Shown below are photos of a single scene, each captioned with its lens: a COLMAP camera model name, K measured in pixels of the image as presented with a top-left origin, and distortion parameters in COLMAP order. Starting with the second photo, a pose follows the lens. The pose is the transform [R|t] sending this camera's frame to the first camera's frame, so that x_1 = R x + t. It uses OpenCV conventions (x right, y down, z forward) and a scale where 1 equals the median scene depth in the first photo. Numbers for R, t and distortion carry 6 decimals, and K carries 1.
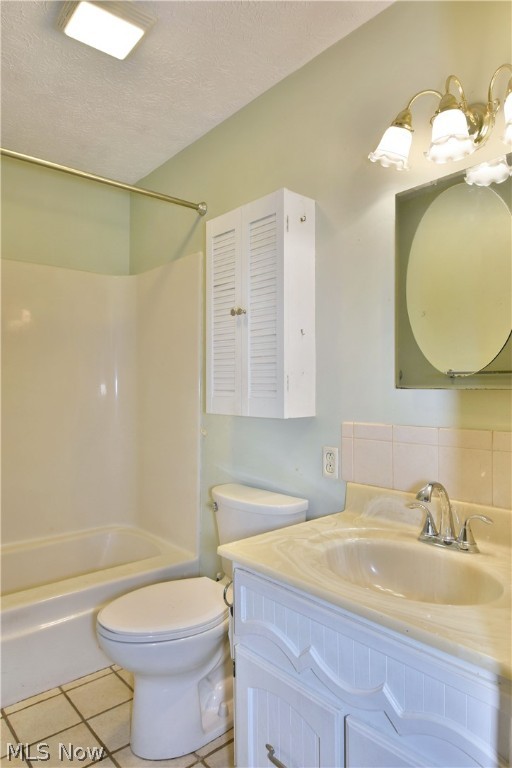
lens RADIAL K [[467.2, 0, 250.9], [0, 467.2, 383.9], [0, 0, 1]] dist [-0.009605, -0.007753]
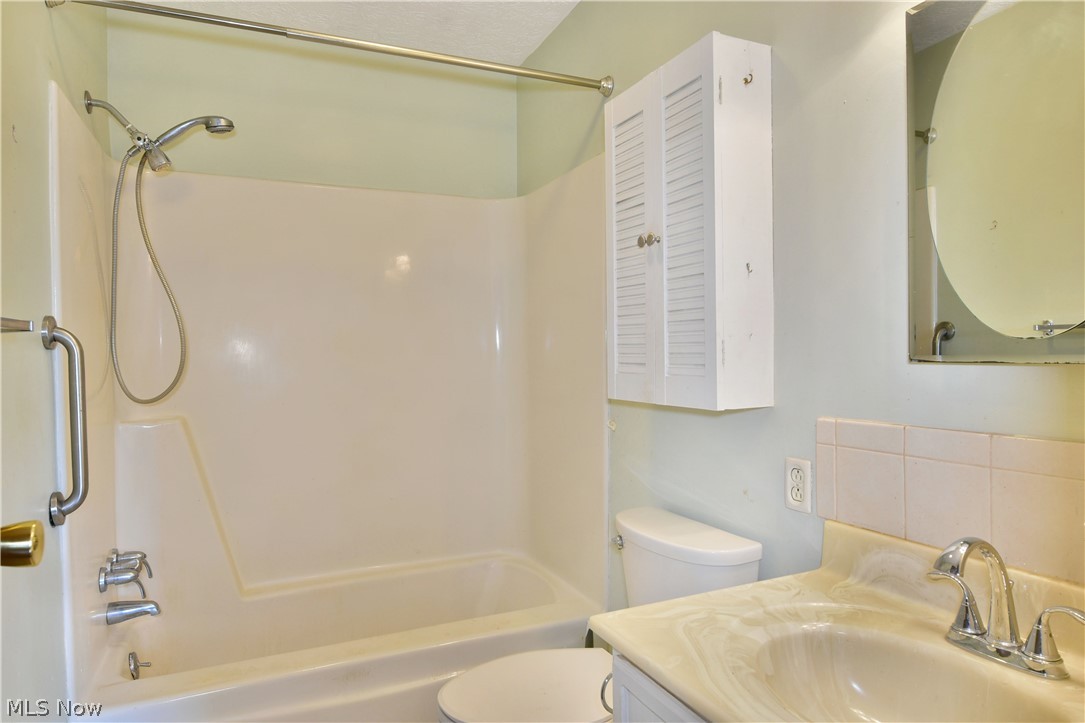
lens RADIAL K [[660.1, 0, 546.5], [0, 660.1, 360.6], [0, 0, 1]] dist [-0.009605, -0.007753]
pose [[0.961179, -0.010945, -0.275707, 0.092704], [0.016898, 0.999672, 0.019227, -0.011262], [0.275406, -0.023140, 0.961049, 0.103384]]
